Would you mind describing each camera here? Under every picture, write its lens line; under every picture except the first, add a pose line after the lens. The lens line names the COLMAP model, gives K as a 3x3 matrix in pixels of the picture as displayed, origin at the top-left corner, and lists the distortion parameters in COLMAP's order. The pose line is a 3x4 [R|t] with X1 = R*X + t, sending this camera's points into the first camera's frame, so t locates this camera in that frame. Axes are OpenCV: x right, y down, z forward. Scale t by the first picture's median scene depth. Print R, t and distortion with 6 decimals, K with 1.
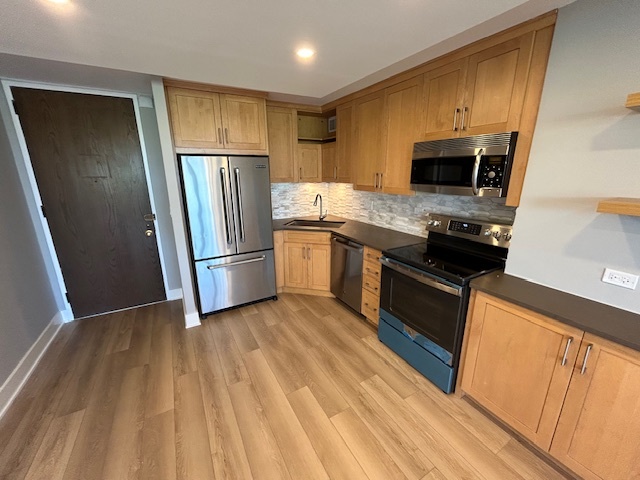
lens RADIAL K [[259.8, 0, 320.0], [0, 259.8, 240.0], [0, 0, 1]] dist [-0.000656, 0.000216]
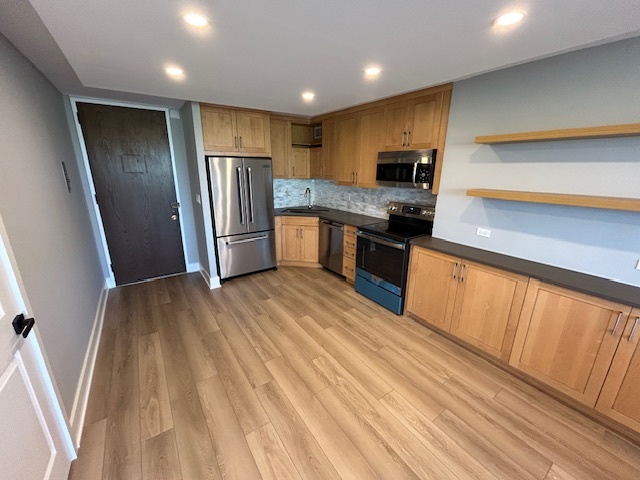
lens RADIAL K [[259.8, 0, 320.0], [0, 259.8, 240.0], [0, 0, 1]] dist [-0.000656, 0.000216]
pose [[0.996081, -0.008781, 0.088006, -0.080735], [0.007768, 0.999900, 0.011853, 0.083566], [-0.088102, -0.011123, 0.996049, -0.361334]]
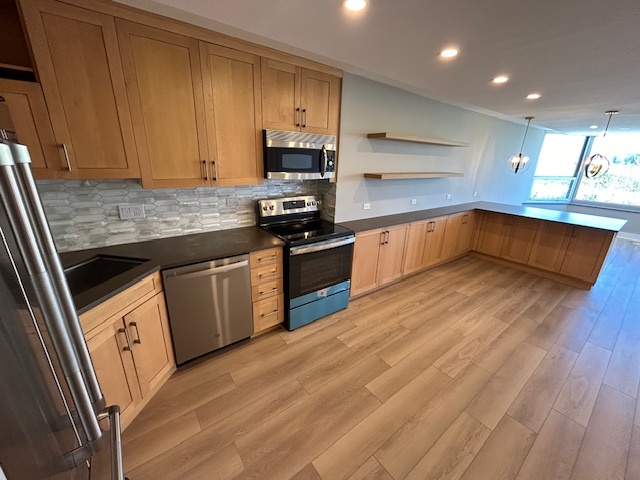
lens RADIAL K [[259.8, 0, 320.0], [0, 259.8, 240.0], [0, 0, 1]] dist [-0.000656, 0.000216]
pose [[-0.127821, -0.296322, 0.946496, -0.585344], [0.227388, 0.920148, 0.318781, -0.213538], [-0.965379, 0.255969, -0.050234, 0.798922]]
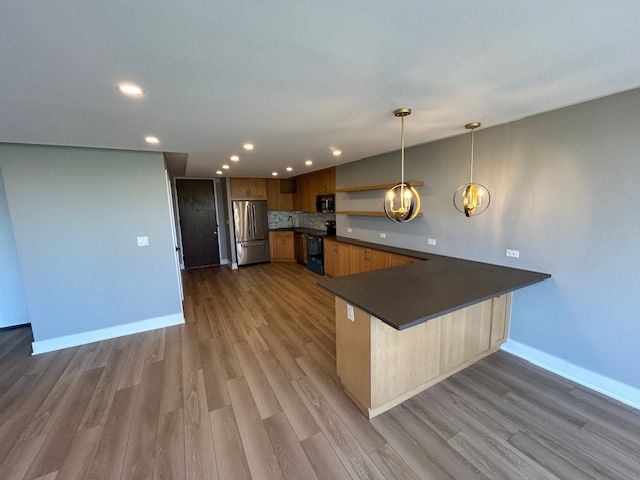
lens RADIAL K [[253.3, 0, 331.6], [0, 253.3, 241.2], [0, 0, 1]] dist [-0.046725, 0.000063]
pose [[0.999591, -0.020010, 0.020417, 0.389909], [0.022219, 0.993183, -0.114432, 0.378470], [-0.017988, 0.114839, 0.993221, -1.441799]]
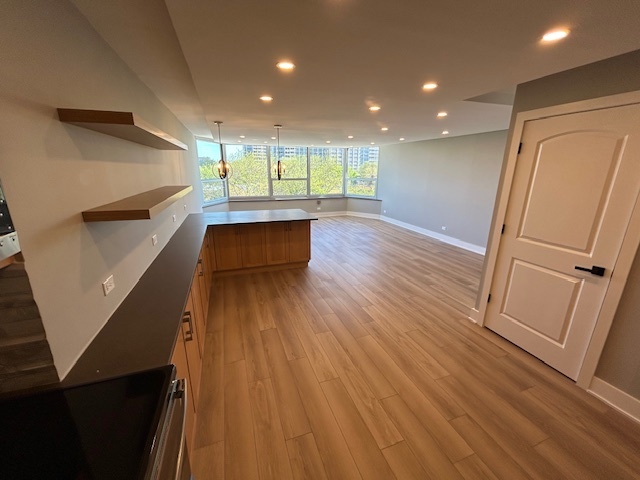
lens RADIAL K [[259.8, 0, 320.0], [0, 259.8, 240.0], [0, 0, 1]] dist [-0.000656, 0.000216]
pose [[-0.984451, -0.045633, 0.169627, 0.077973], [0.046263, 0.864219, 0.500984, -0.237270], [-0.169456, 0.501042, -0.848670, 0.808027]]
